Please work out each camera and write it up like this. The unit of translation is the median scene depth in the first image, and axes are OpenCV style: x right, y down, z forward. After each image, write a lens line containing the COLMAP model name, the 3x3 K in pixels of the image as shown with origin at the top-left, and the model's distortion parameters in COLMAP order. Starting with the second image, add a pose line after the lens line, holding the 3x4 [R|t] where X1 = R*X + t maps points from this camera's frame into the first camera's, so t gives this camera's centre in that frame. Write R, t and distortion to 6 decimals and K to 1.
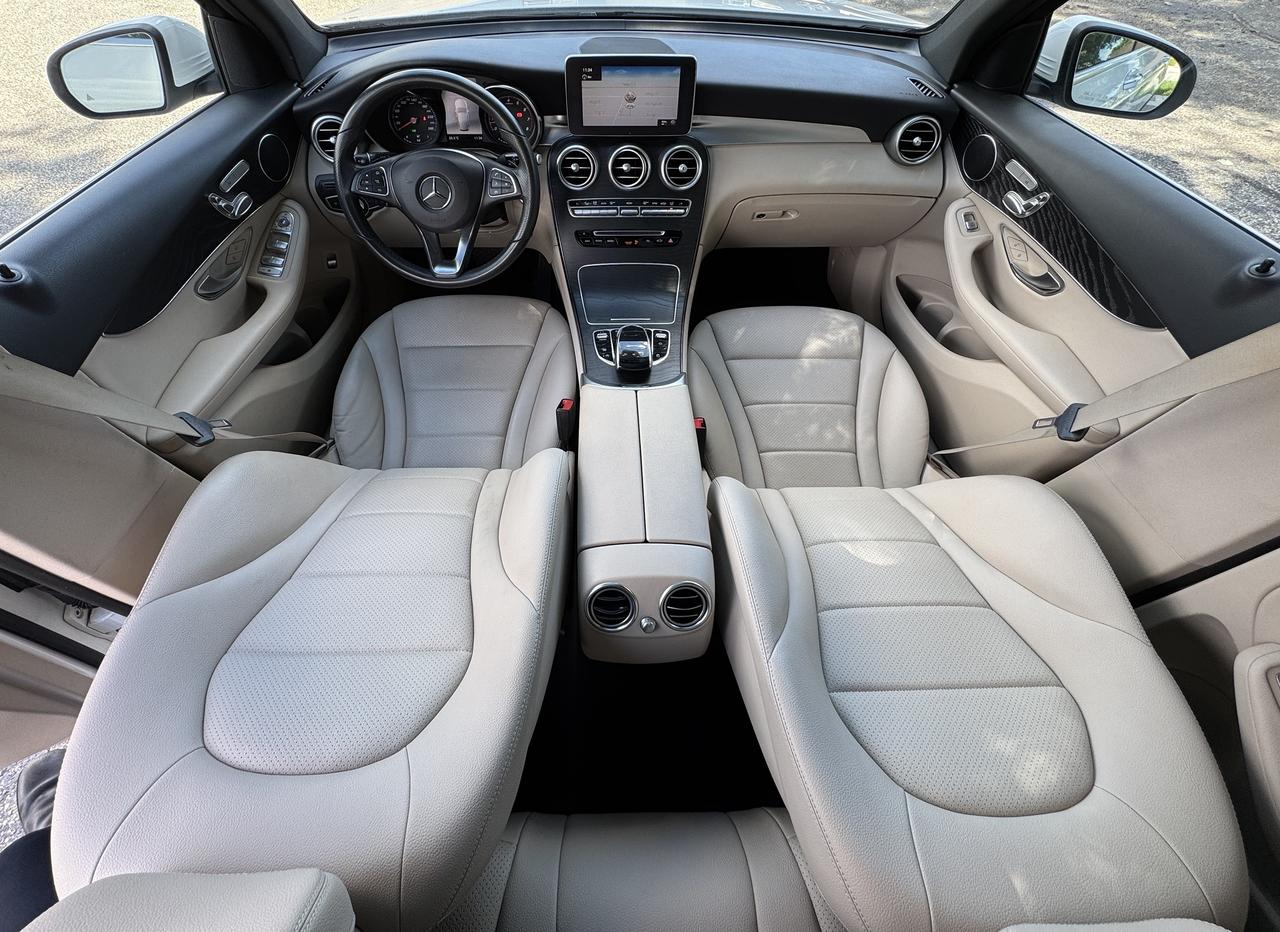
lens RADIAL K [[563.8, 0, 624.5], [0, 563.8, 391.7], [0, 0, 1]] dist [-0.000127, 0.001187]
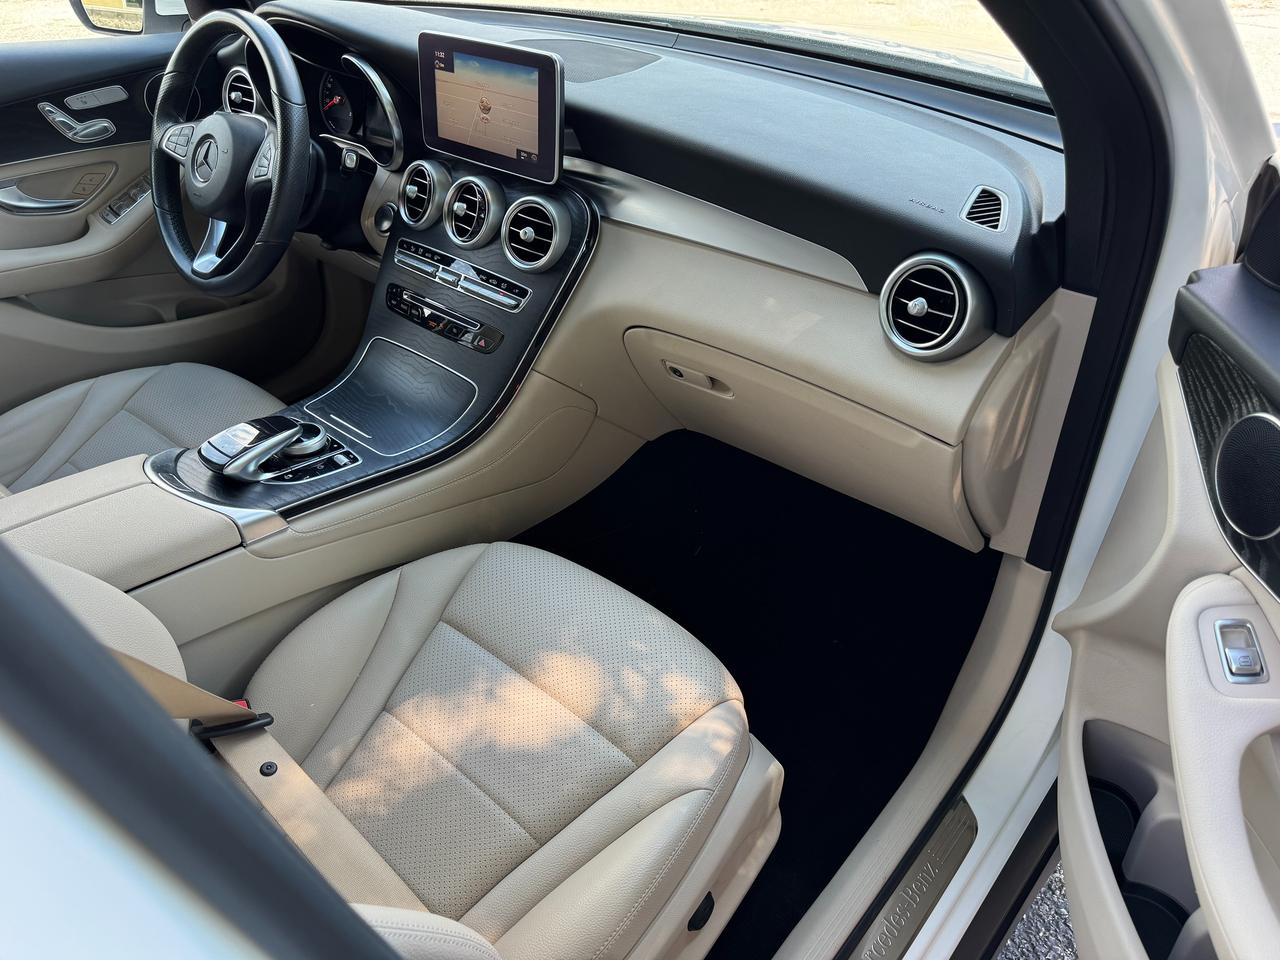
lens RADIAL K [[896.9, 0, 634.6], [0, 896.9, 479.5], [0, 0, 1]] dist [0.040376, -0.047515]
pose [[0.742776, 0.386362, -0.546817, 0.883934], [-0.489731, 0.870426, -0.050219, -0.199774], [0.456561, 0.305094, 0.835745, 0.380537]]
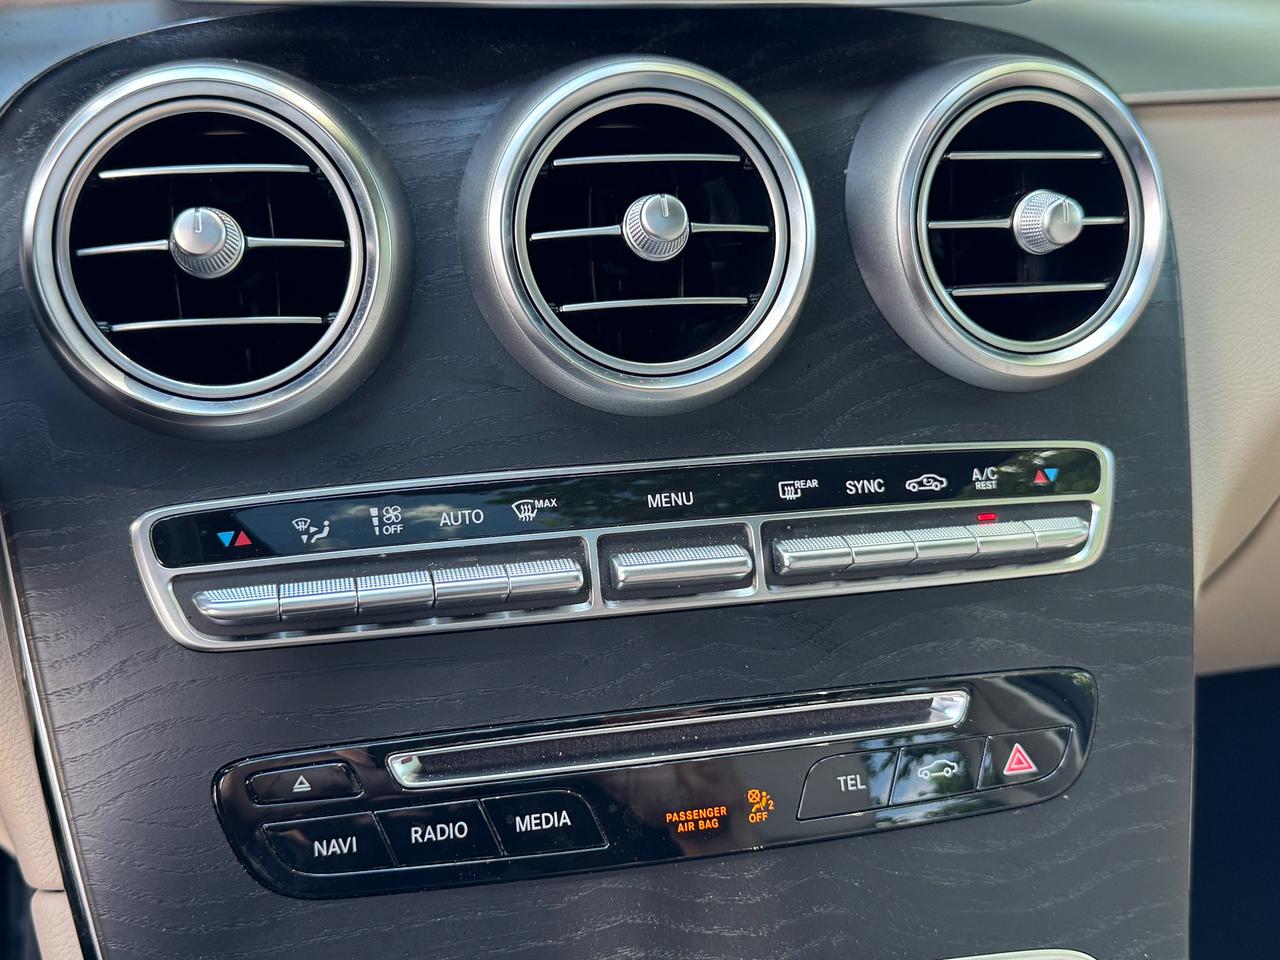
lens RADIAL K [[1420.9, 0, 654.3], [0, 1420.9, 506.1], [0, 0, 1]] dist [0.041791, 0.000000]
pose [[0.975389, -0.070542, 0.208902, -0.067415], [0.136794, 0.936661, -0.322418, -0.263475], [-0.172926, 0.343060, 0.923259, 0.806598]]
